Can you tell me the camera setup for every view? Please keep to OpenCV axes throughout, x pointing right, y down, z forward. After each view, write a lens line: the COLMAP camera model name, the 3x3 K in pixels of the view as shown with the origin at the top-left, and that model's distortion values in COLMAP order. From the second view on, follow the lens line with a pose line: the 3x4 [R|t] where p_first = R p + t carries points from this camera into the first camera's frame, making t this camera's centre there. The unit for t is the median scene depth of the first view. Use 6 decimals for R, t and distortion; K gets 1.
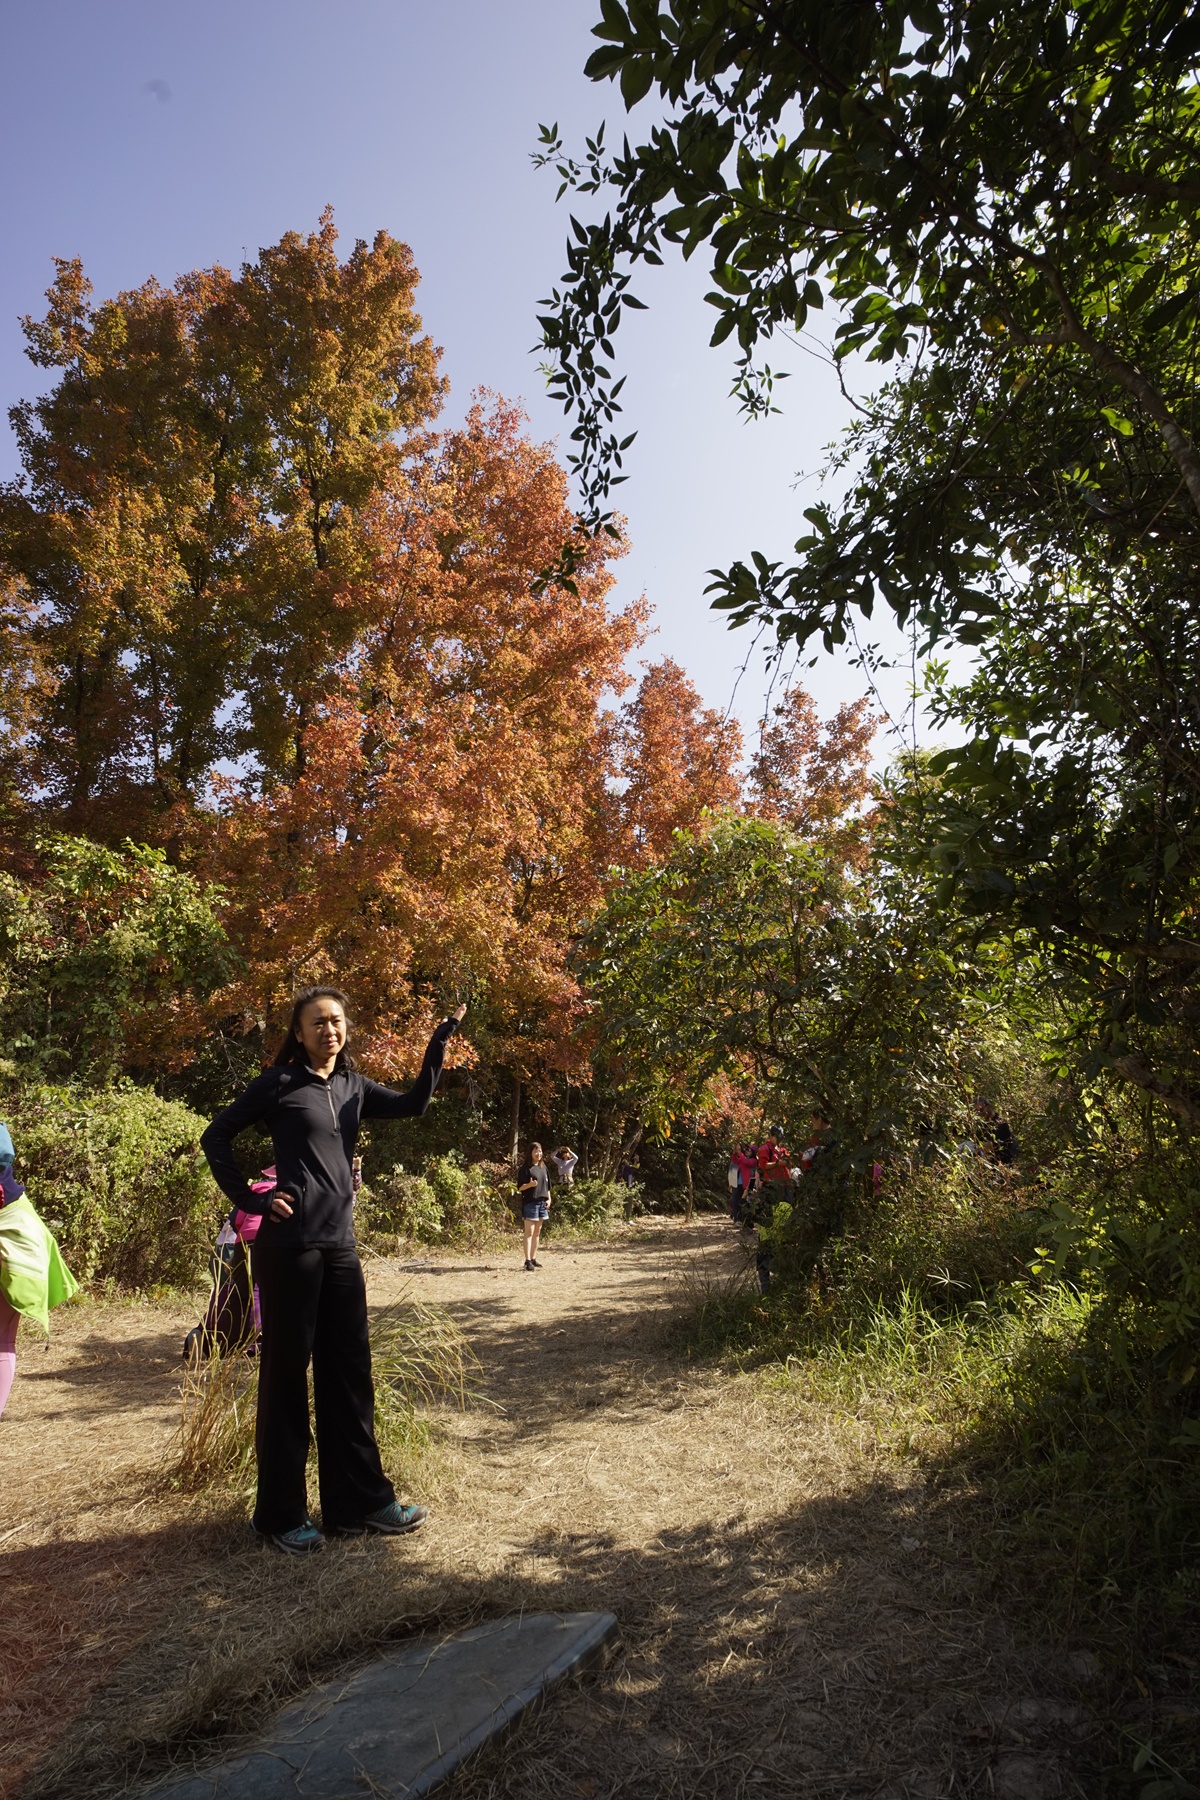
lens RADIAL K [[928.2, 0, 605.6], [0, 928.2, 896.1], [0, 0, 1]] dist [-0.014610, 0.006779]
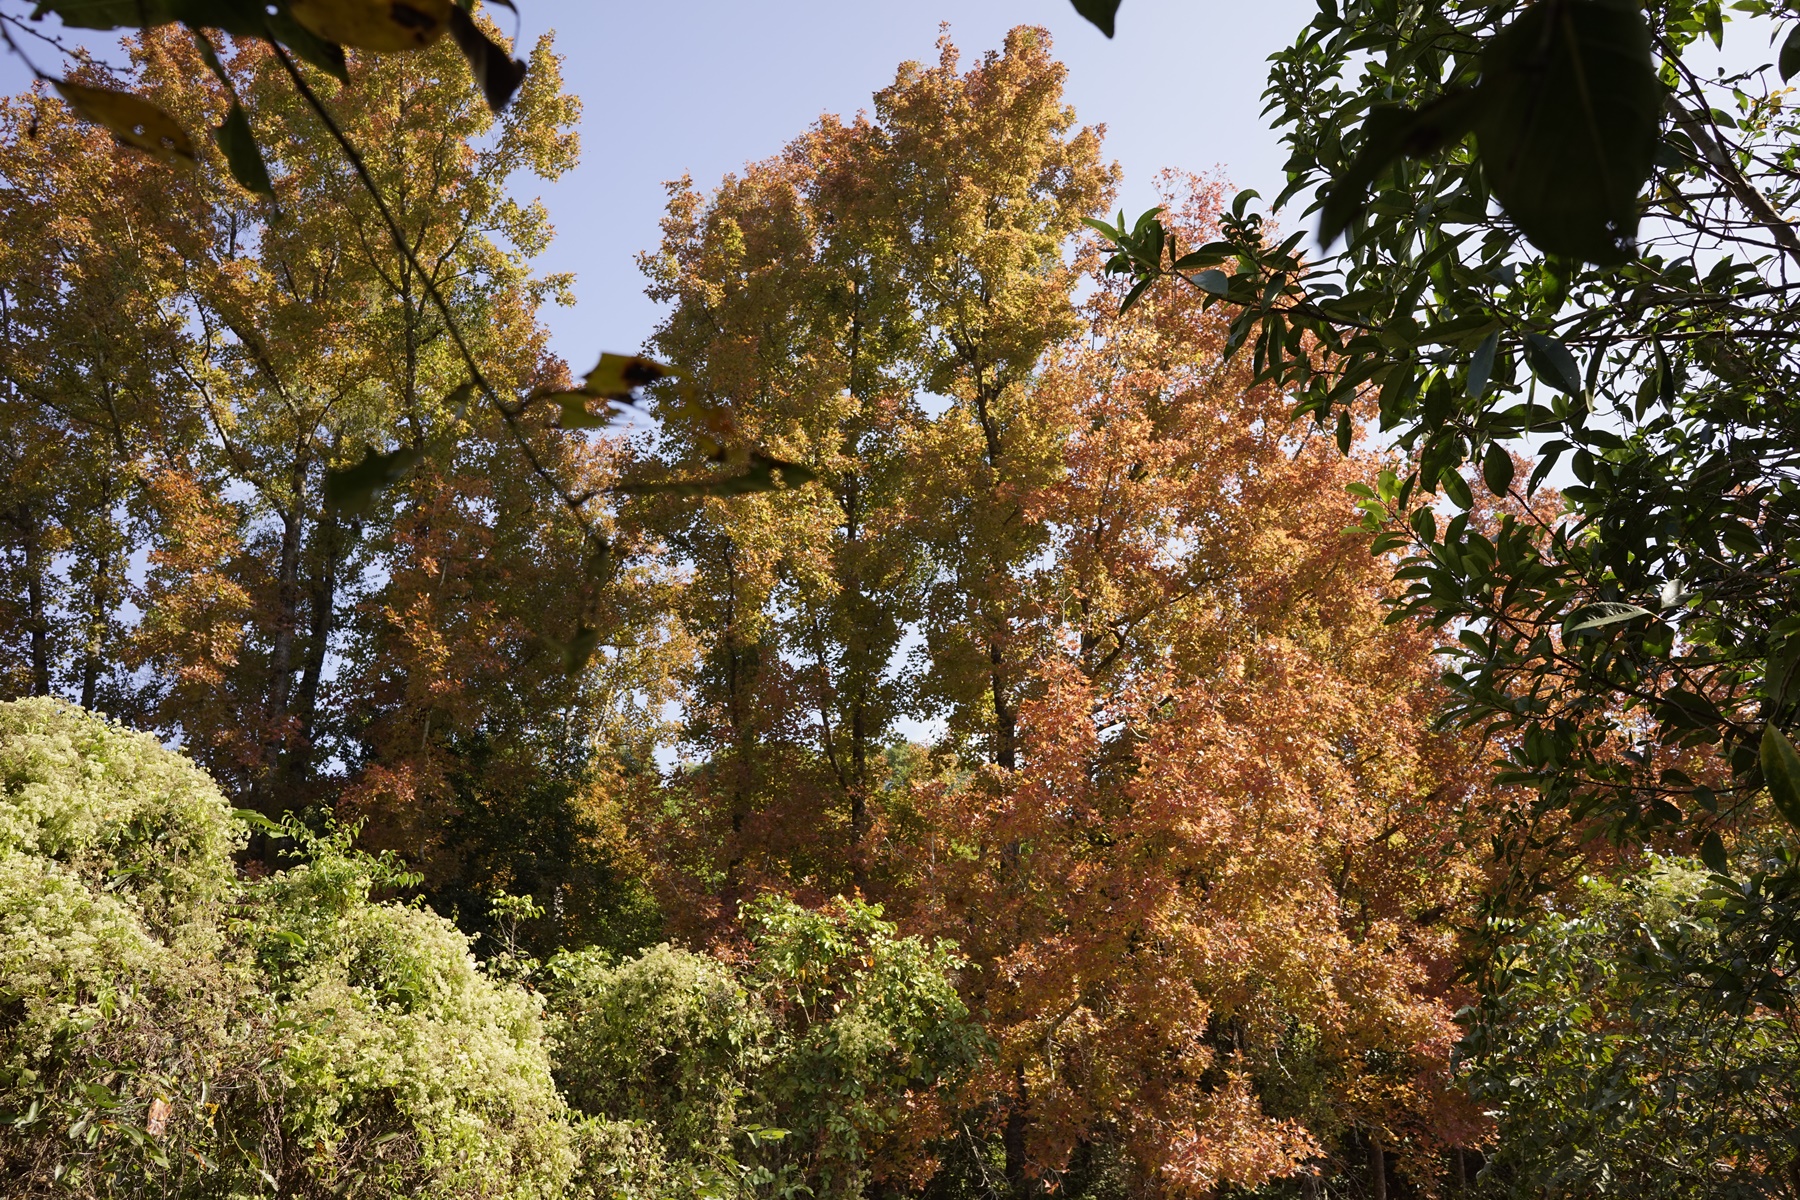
lens RADIAL K [[1361.5, 0, 890.5], [0, 1361.5, 602.4], [0, 0, 1]] dist [-0.006440, 0.005098]
pose [[0.916870, -0.169280, -0.361515, 0.000615], [0.111141, 0.978076, -0.176111, -0.080530], [0.383401, 0.121291, 0.915583, -0.088186]]
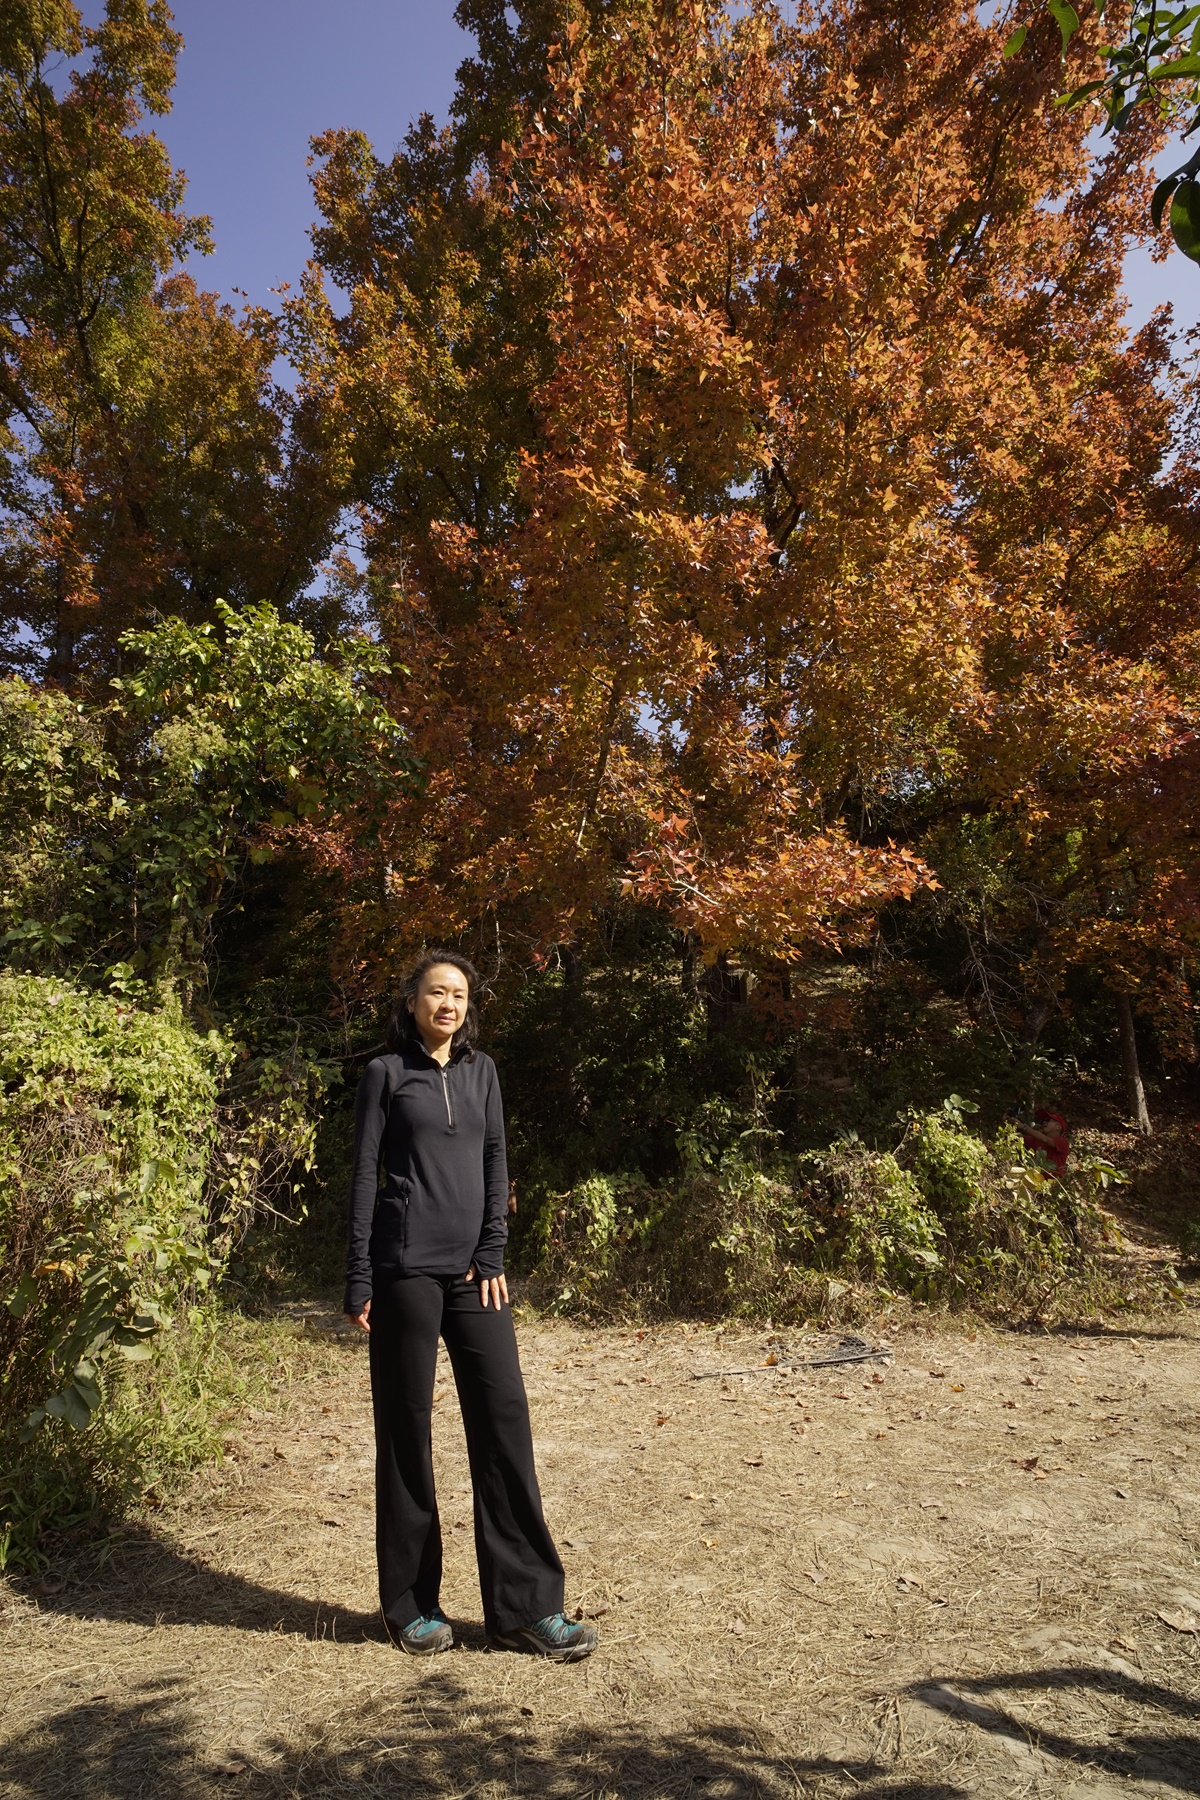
lens RADIAL K [[928.2, 0, 609.1], [0, 928.2, 902.5], [0, 0, 1]] dist [-0.014610, 0.006779]
pose [[0.799185, -0.186461, -0.571433, -0.011510], [0.193475, 0.979873, -0.049151, 0.159382], [0.569096, -0.071277, 0.819176, 0.494508]]
